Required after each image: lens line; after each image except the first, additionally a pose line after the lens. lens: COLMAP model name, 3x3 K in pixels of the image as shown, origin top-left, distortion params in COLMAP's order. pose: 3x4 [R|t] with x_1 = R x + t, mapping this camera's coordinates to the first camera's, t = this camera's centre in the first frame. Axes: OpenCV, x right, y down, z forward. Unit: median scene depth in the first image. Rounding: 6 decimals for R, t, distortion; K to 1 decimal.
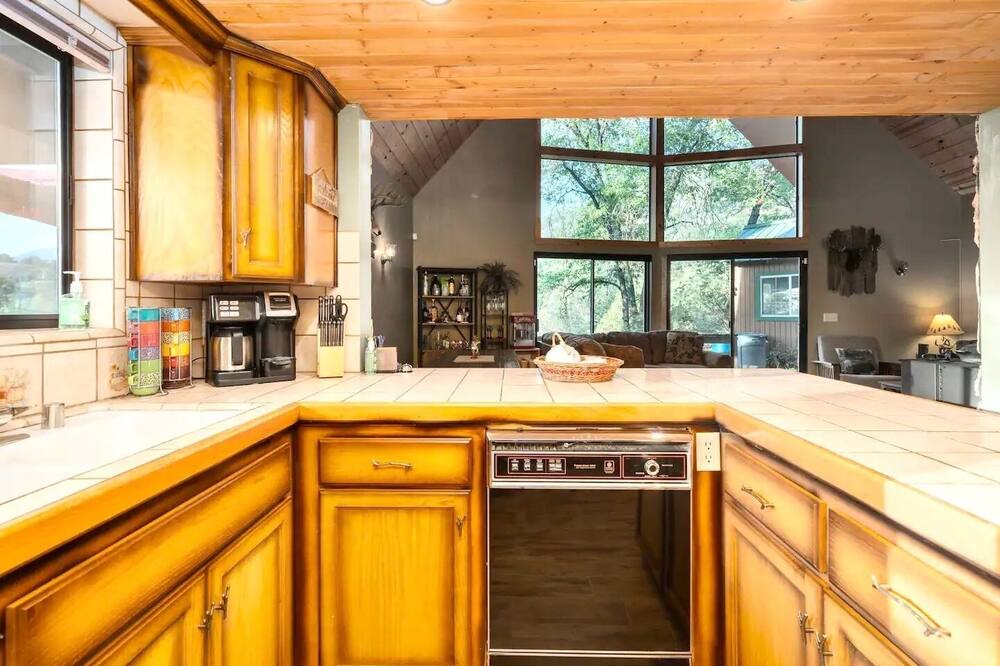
lens RADIAL K [[448.6, 0, 500.9], [0, 448.6, 311.1], [0, 0, 1]] dist [-0.000051, -0.000016]
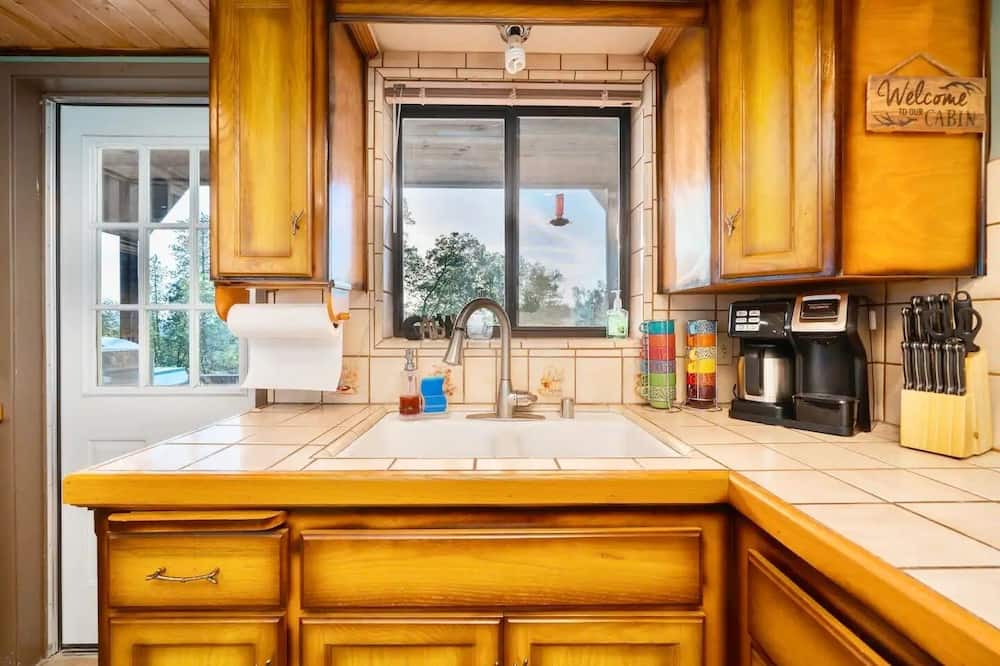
lens RADIAL K [[397.6, 0, 499.4], [0, 397.6, 326.9], [0, 0, 1]] dist [-0.001311, -0.000306]
pose [[0.040406, 0.006232, -0.999164, 0.066422], [-0.000683, 0.999980, 0.006210, 0.001295], [0.999183, 0.000431, 0.040410, 0.557134]]
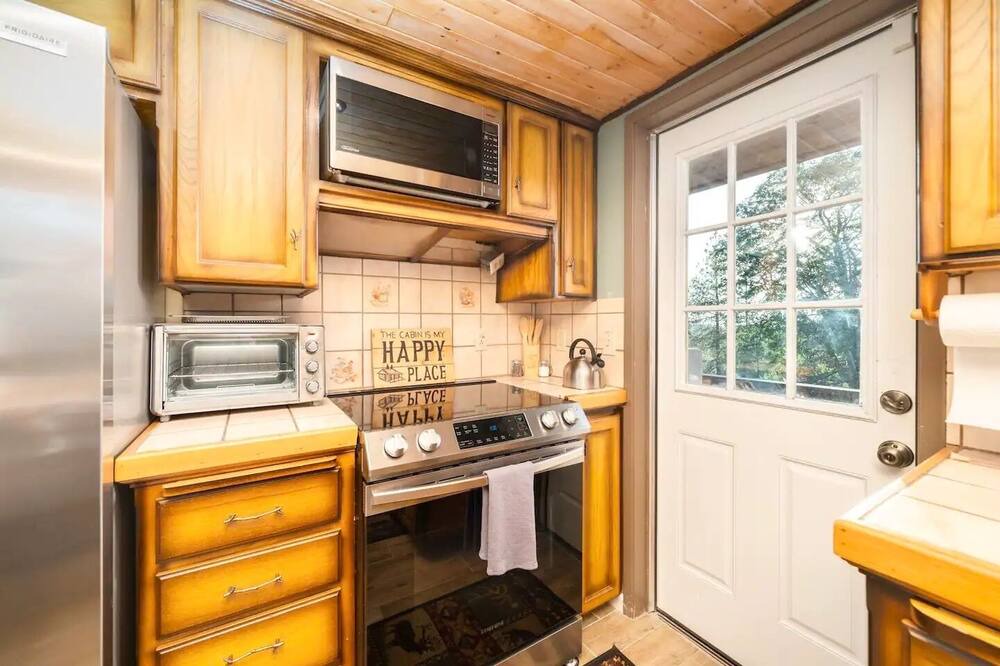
lens RADIAL K [[397.6, 0, 499.4], [0, 397.6, 326.9], [0, 0, 1]] dist [-0.001311, -0.000306]
pose [[-0.834022, -0.004015, -0.551716, 0.047342], [-0.006538, 0.999975, 0.002606, 0.004346], [0.551692, 0.005781, -0.834028, 0.311207]]
